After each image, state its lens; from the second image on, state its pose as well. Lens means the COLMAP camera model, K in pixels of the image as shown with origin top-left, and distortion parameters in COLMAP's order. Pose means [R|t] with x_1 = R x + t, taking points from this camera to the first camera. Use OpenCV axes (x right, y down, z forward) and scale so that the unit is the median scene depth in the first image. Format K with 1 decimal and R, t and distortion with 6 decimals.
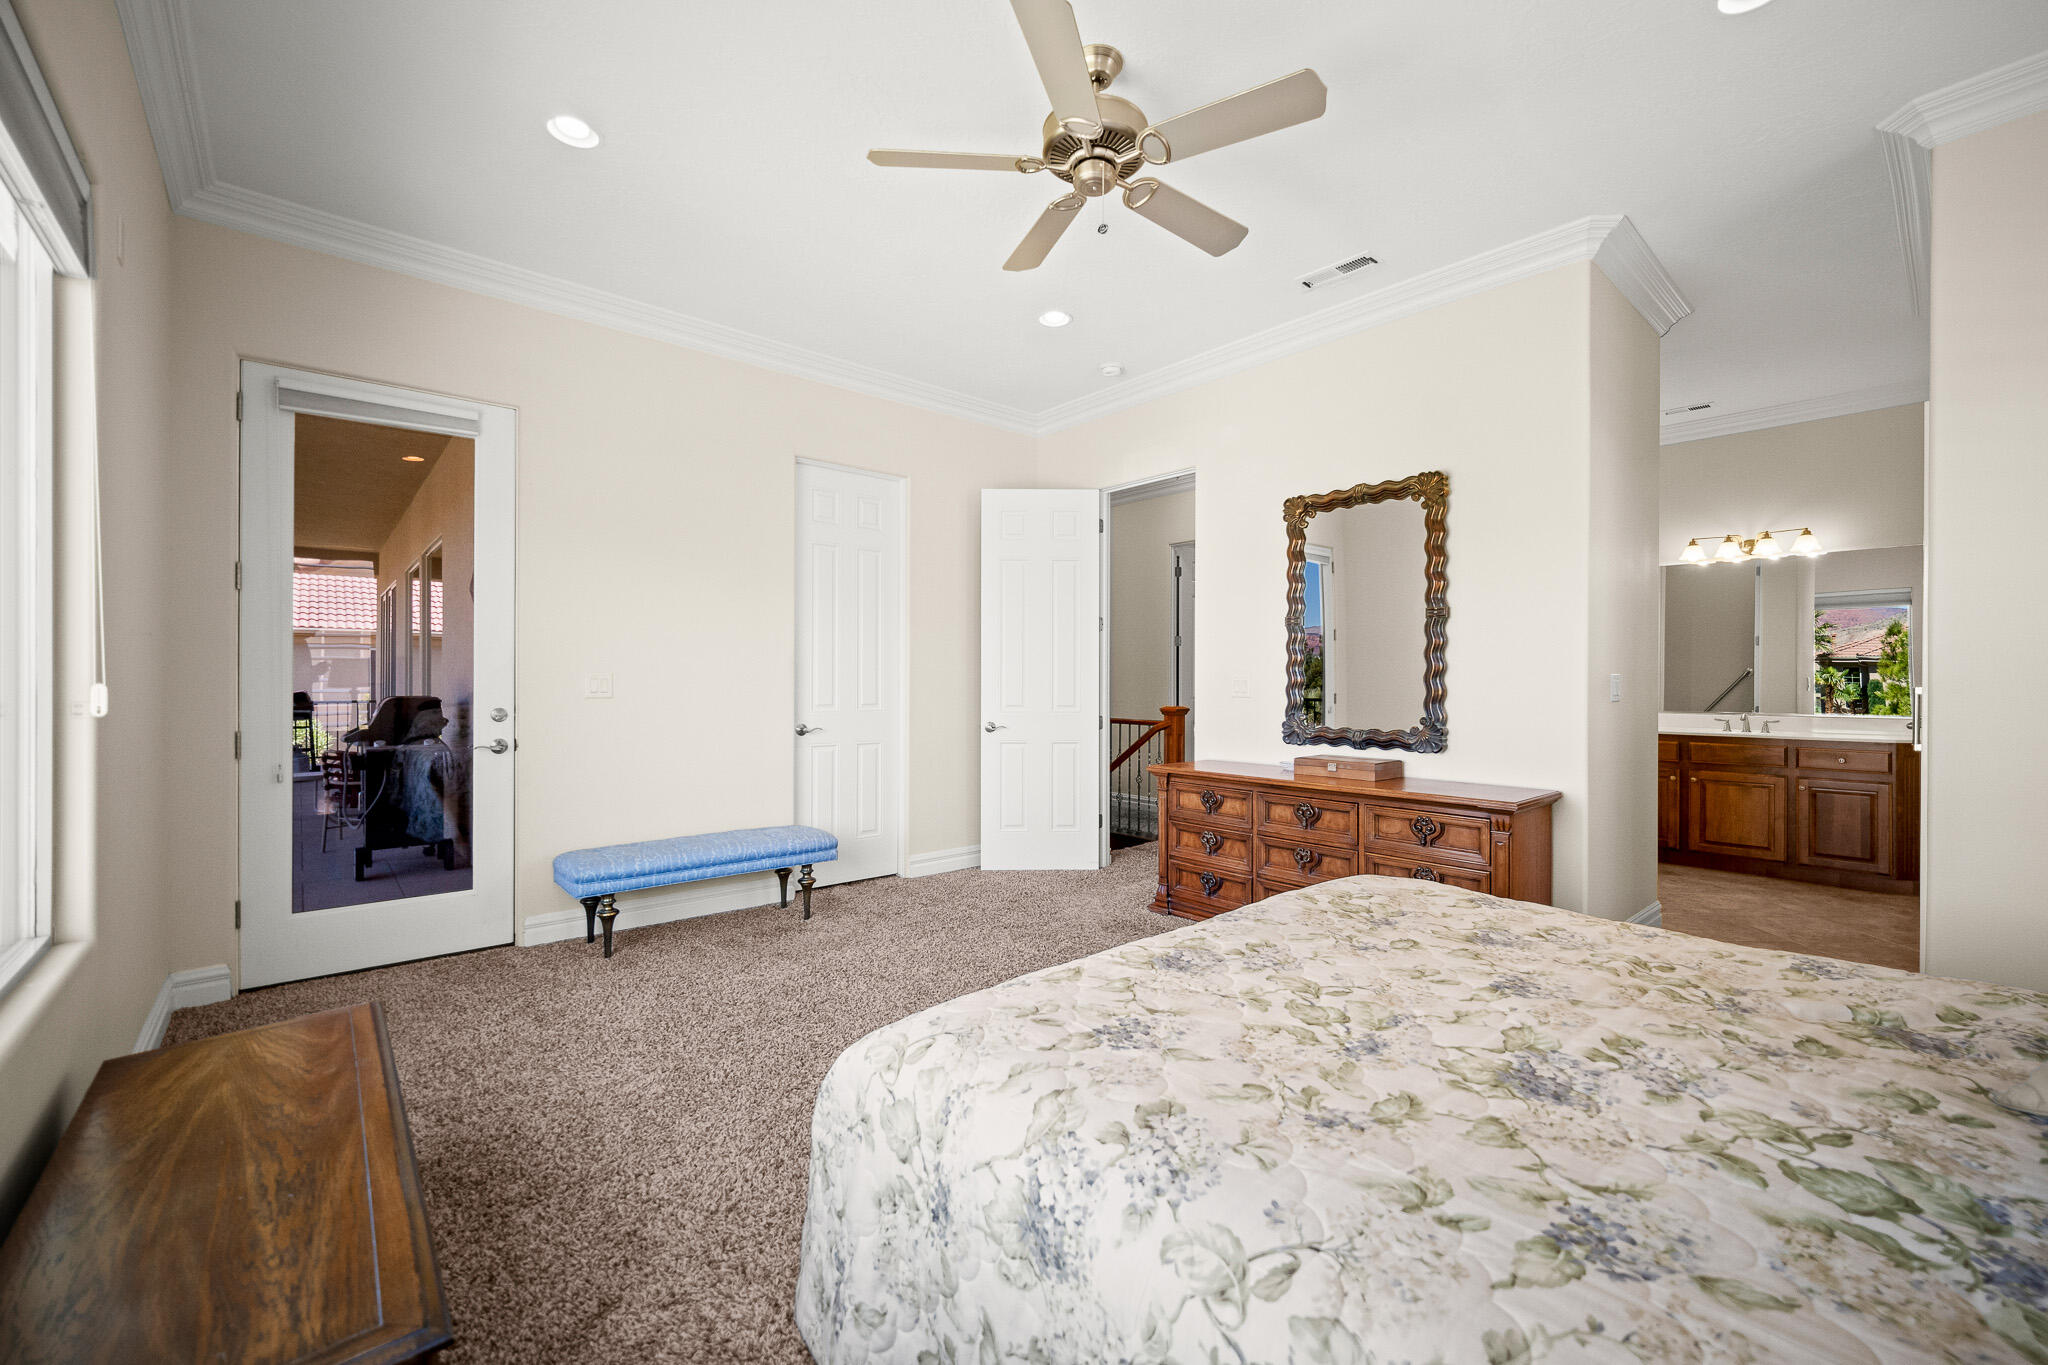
lens RADIAL K [[833.6, 0, 1036.8], [0, 833.6, 675.0], [0, 0, 1]] dist [-0.002361, 0.000197]
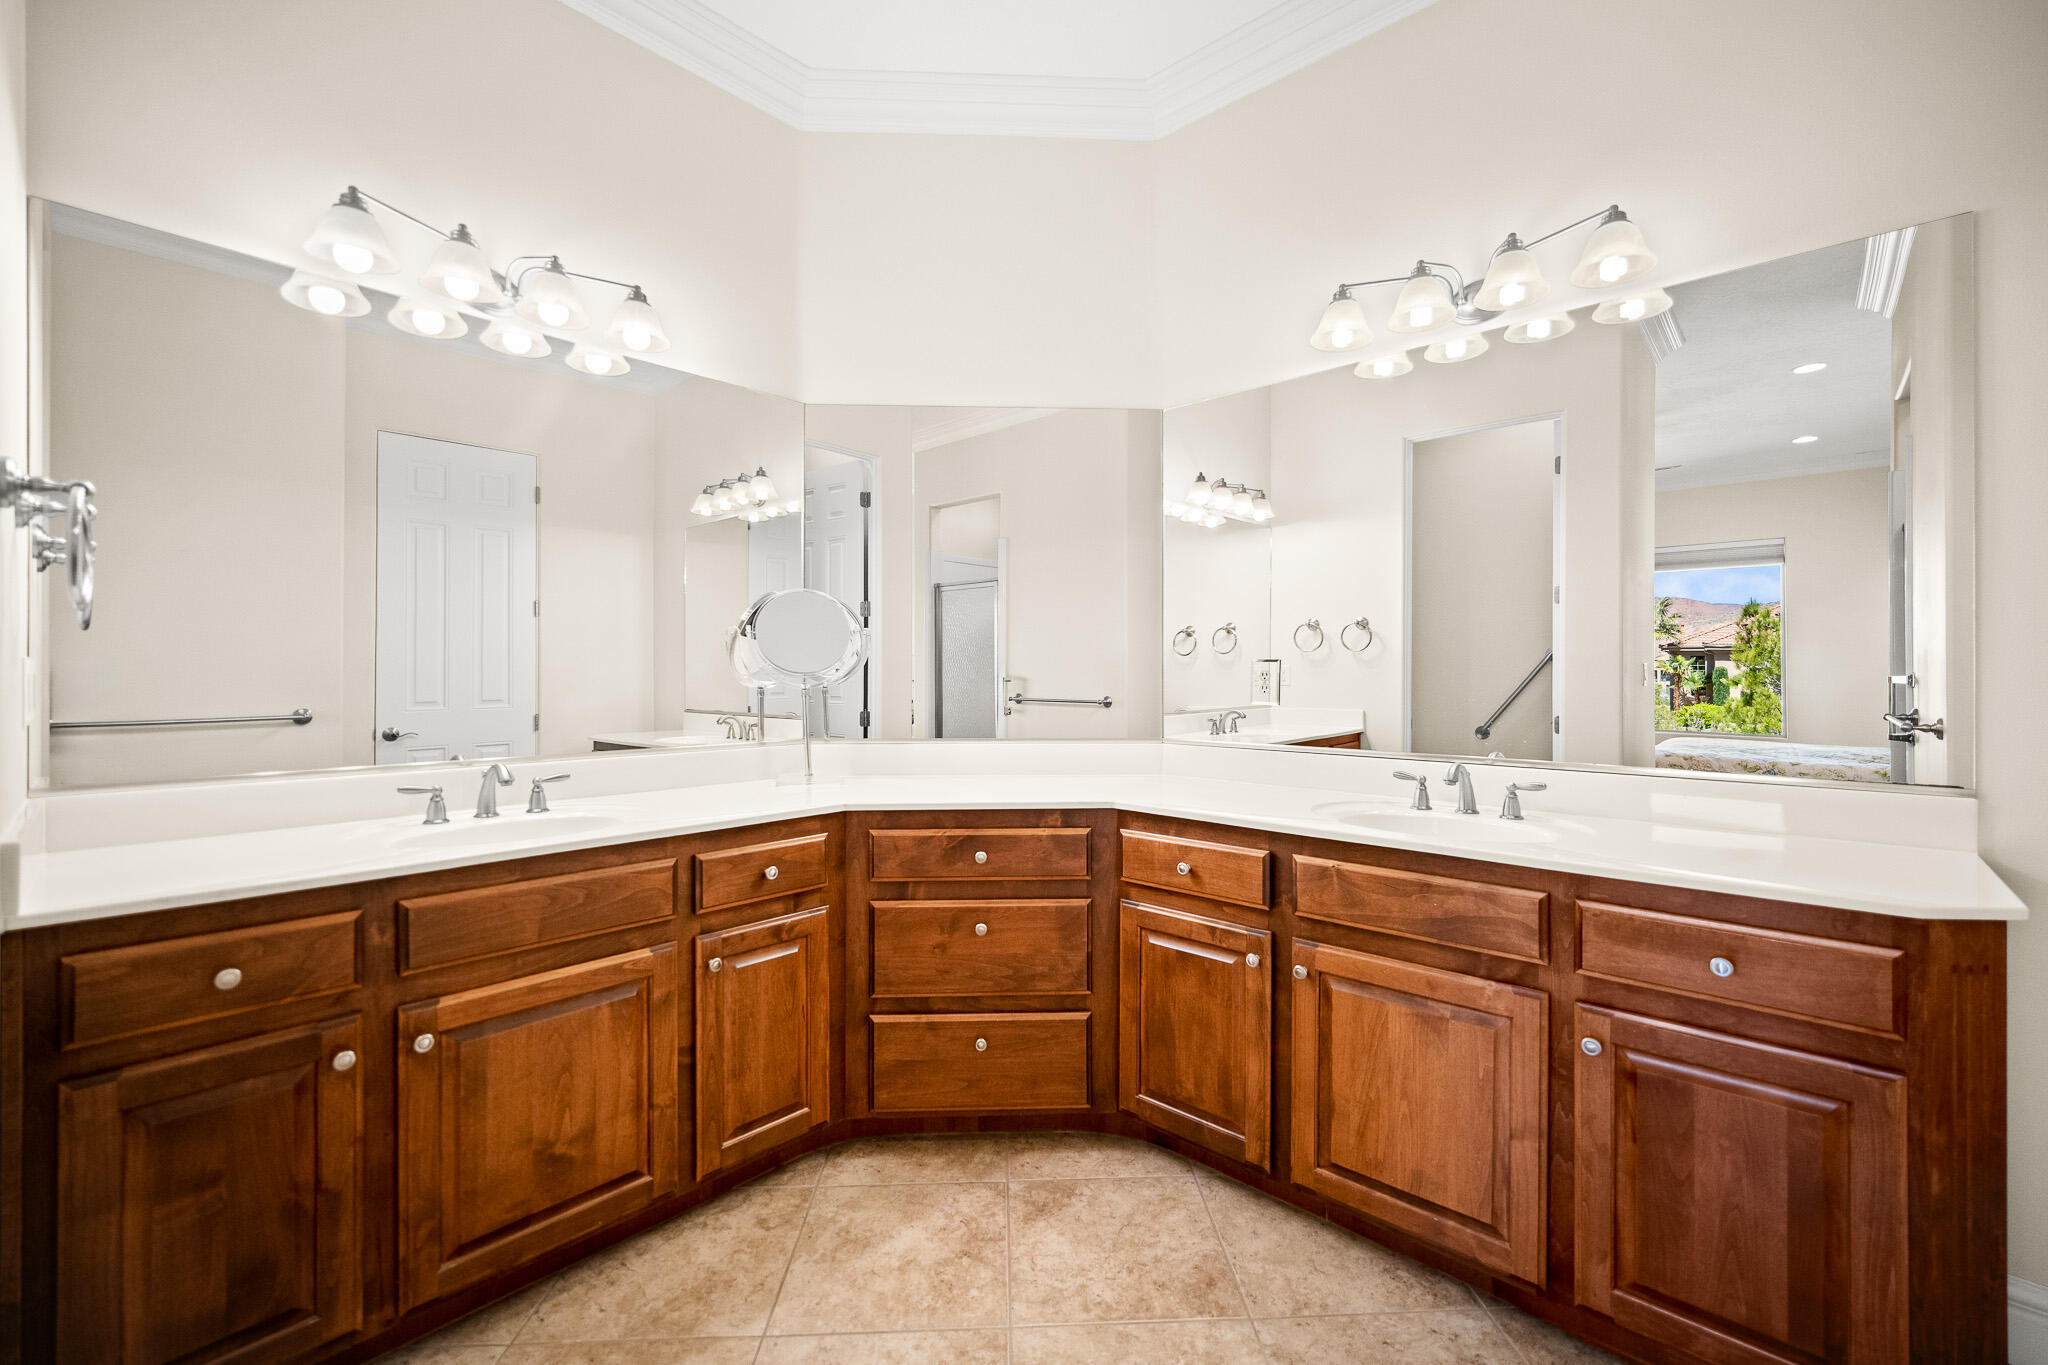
lens RADIAL K [[833.6, 0, 1036.8], [0, 833.6, 675.0], [0, 0, 1]] dist [-0.002361, 0.000197]
pose [[0.994489, -0.005481, 0.104702, 0.235191], [0.004485, 0.999942, 0.009743, 0.002086], [-0.104750, -0.009219, 0.994456, 0.247249]]
